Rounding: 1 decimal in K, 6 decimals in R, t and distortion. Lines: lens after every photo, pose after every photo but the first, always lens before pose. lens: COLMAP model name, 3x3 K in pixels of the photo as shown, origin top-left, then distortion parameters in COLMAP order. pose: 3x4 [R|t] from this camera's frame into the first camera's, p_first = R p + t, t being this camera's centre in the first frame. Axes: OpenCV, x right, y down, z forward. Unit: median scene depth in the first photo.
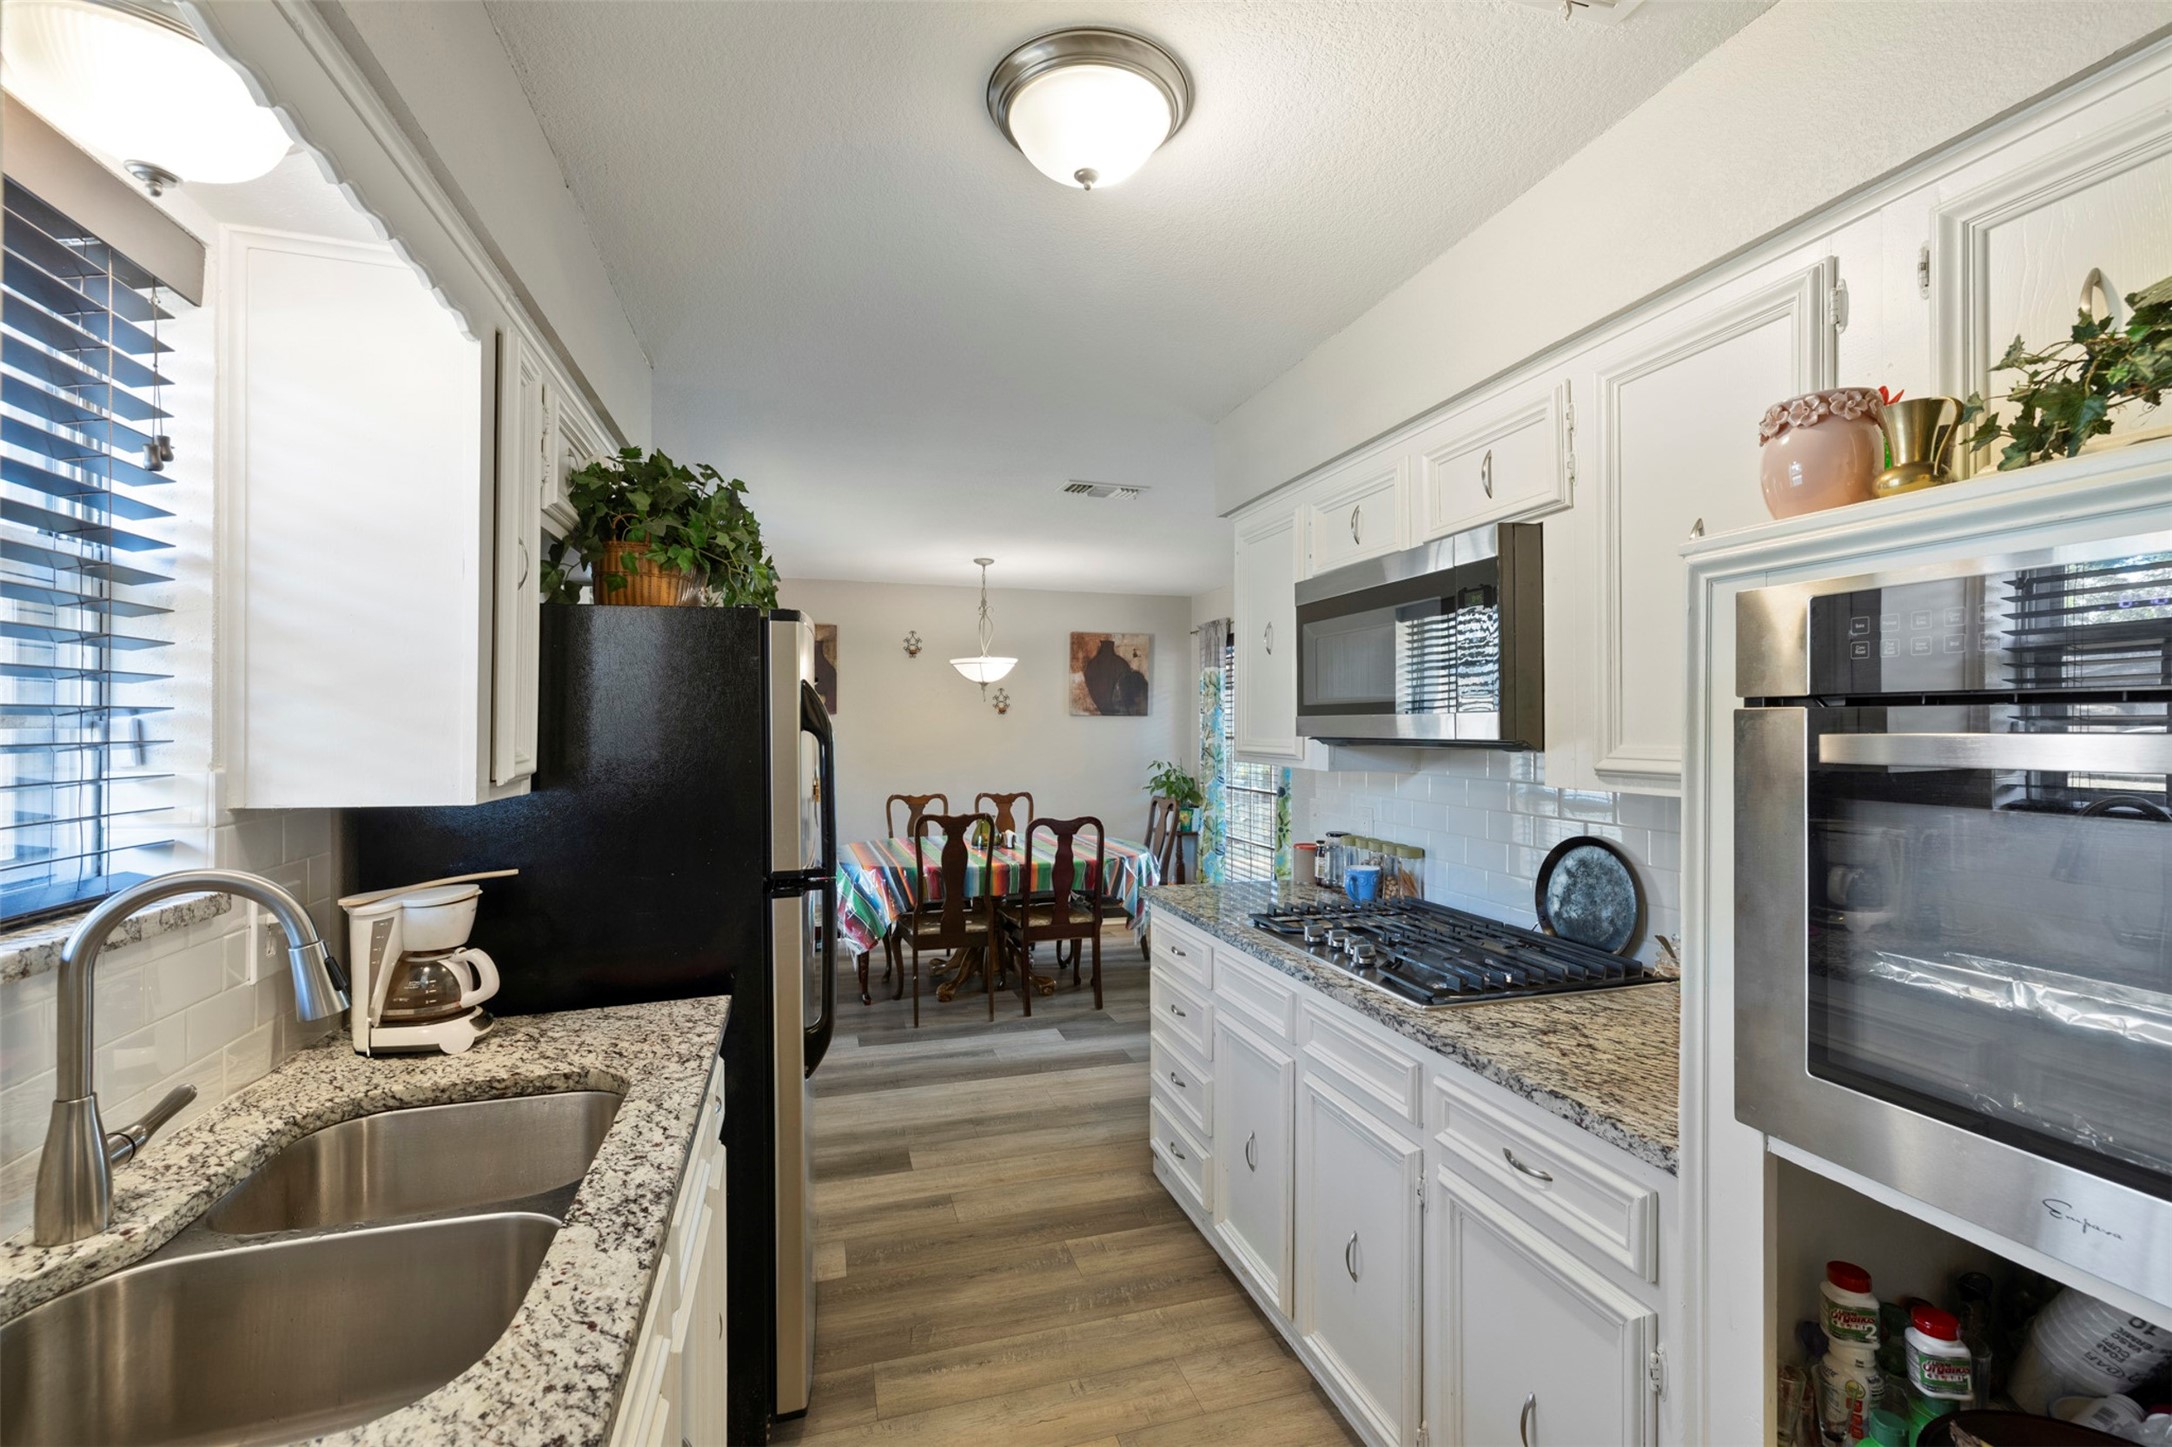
lens RADIAL K [[937.3, 0, 1089.0], [0, 937.3, 718.4], [0, 0, 1]] dist [0.000786, 0.000063]
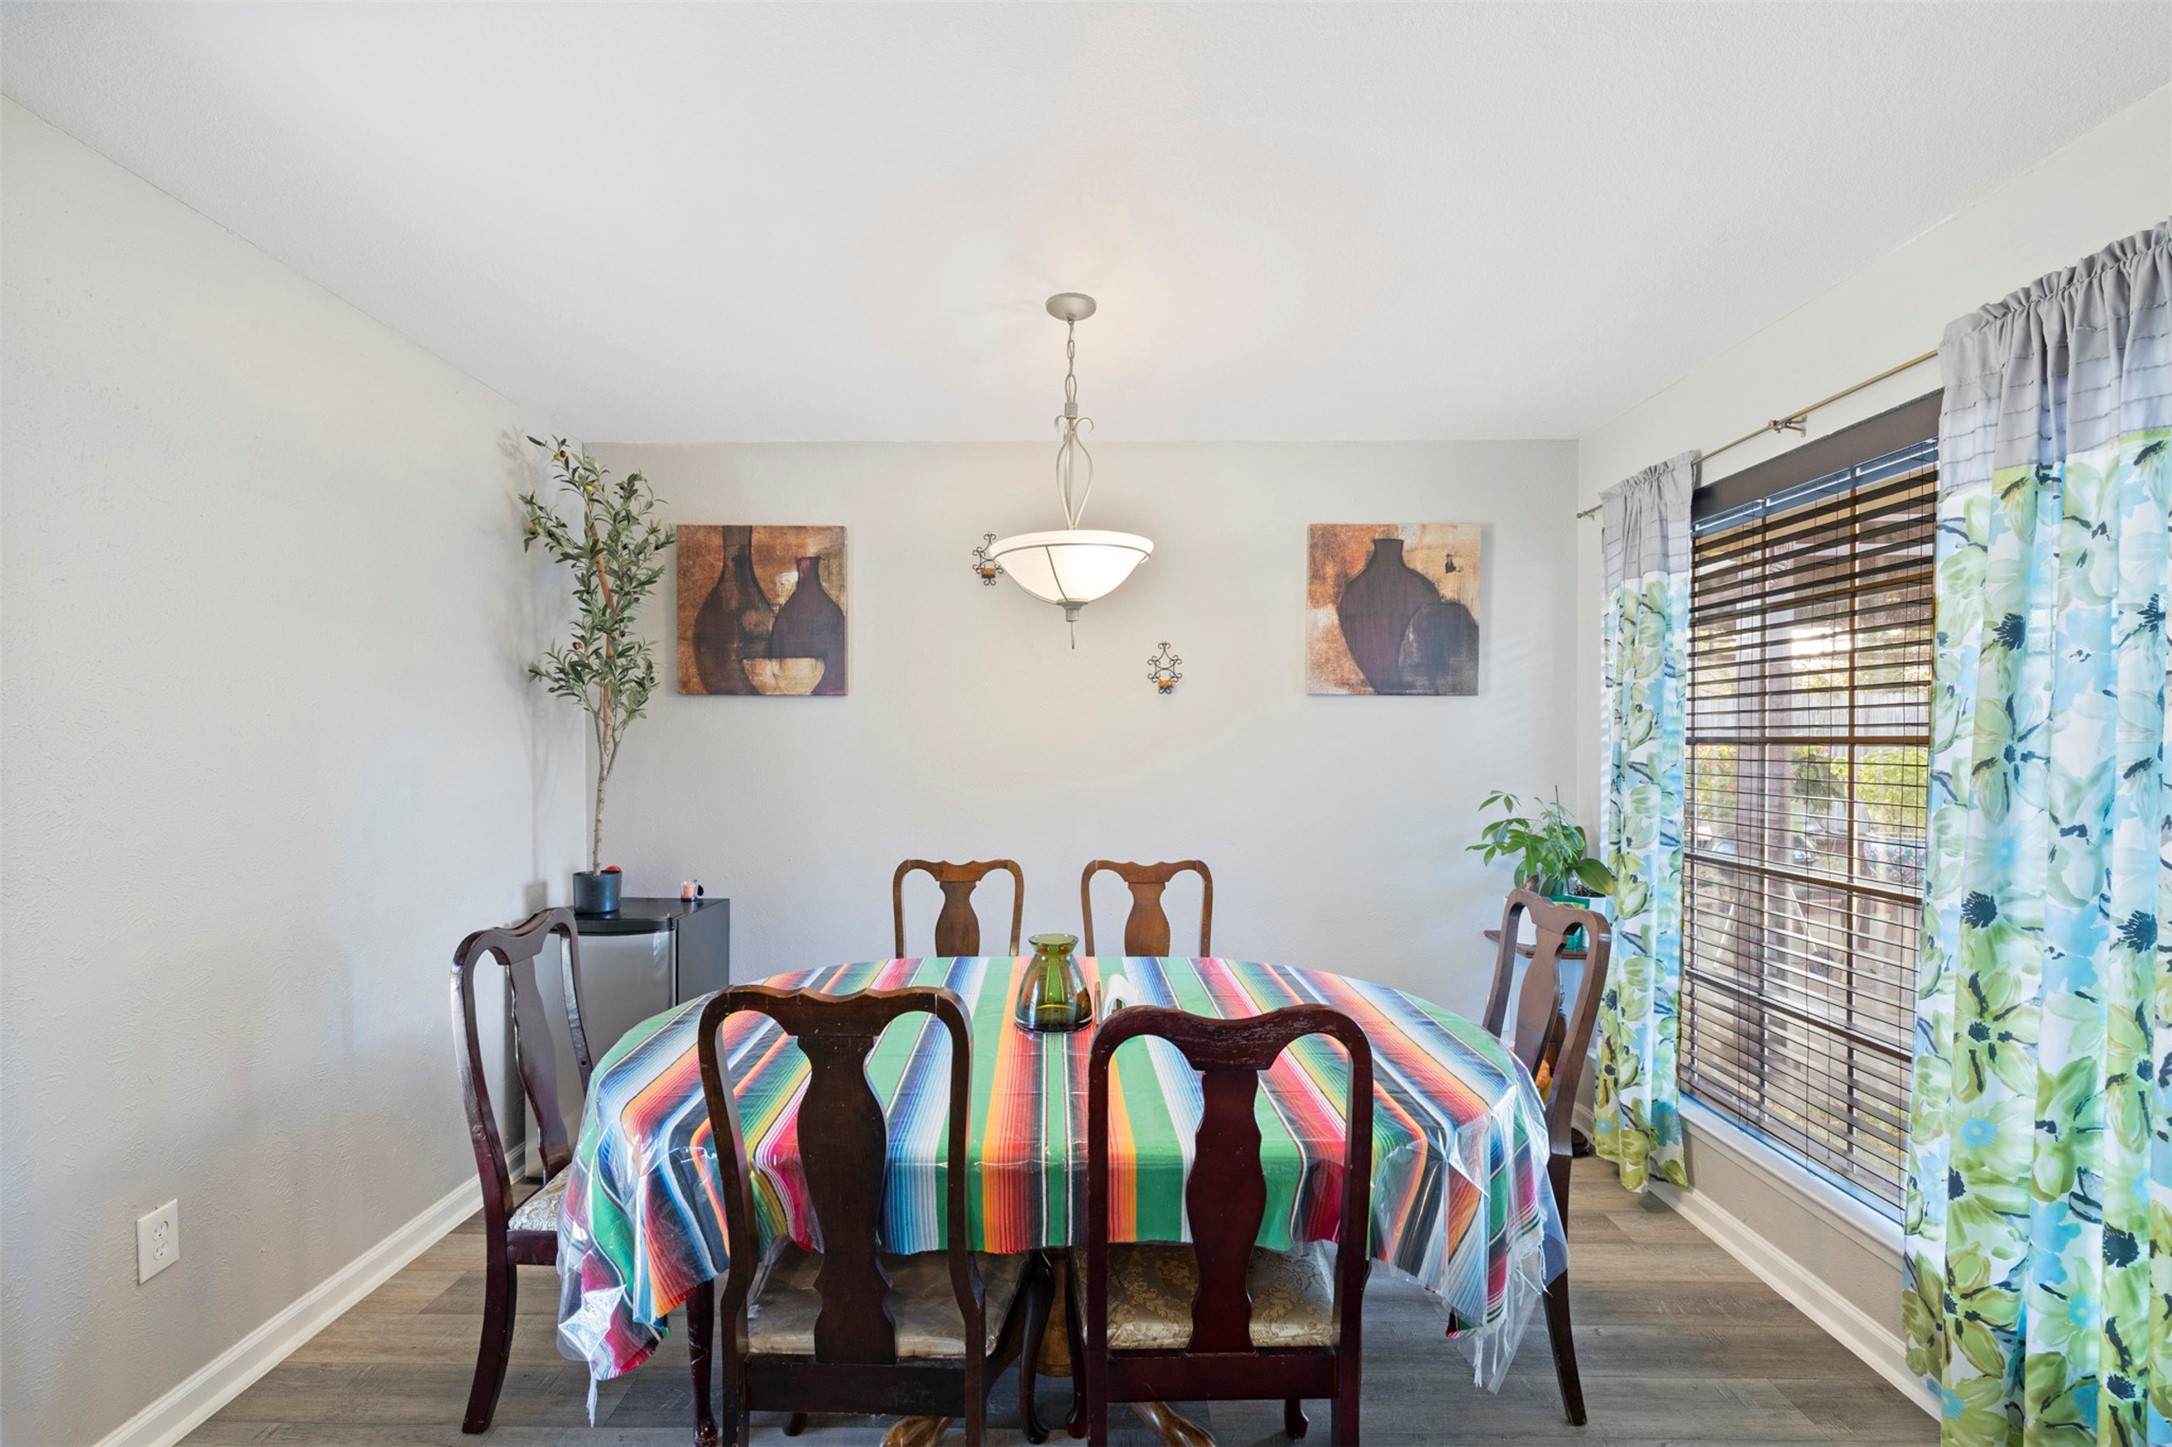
lens RADIAL K [[937.3, 0, 1093.0], [0, 937.3, 741.2], [0, 0, 1]] dist [0.000786, 0.000063]
pose [[0.958896, 0.001583, -0.283753, 0.012324], [0.000765, 0.999966, 0.008161, 0.018111], [0.283757, -0.008042, 0.958863, 0.562532]]
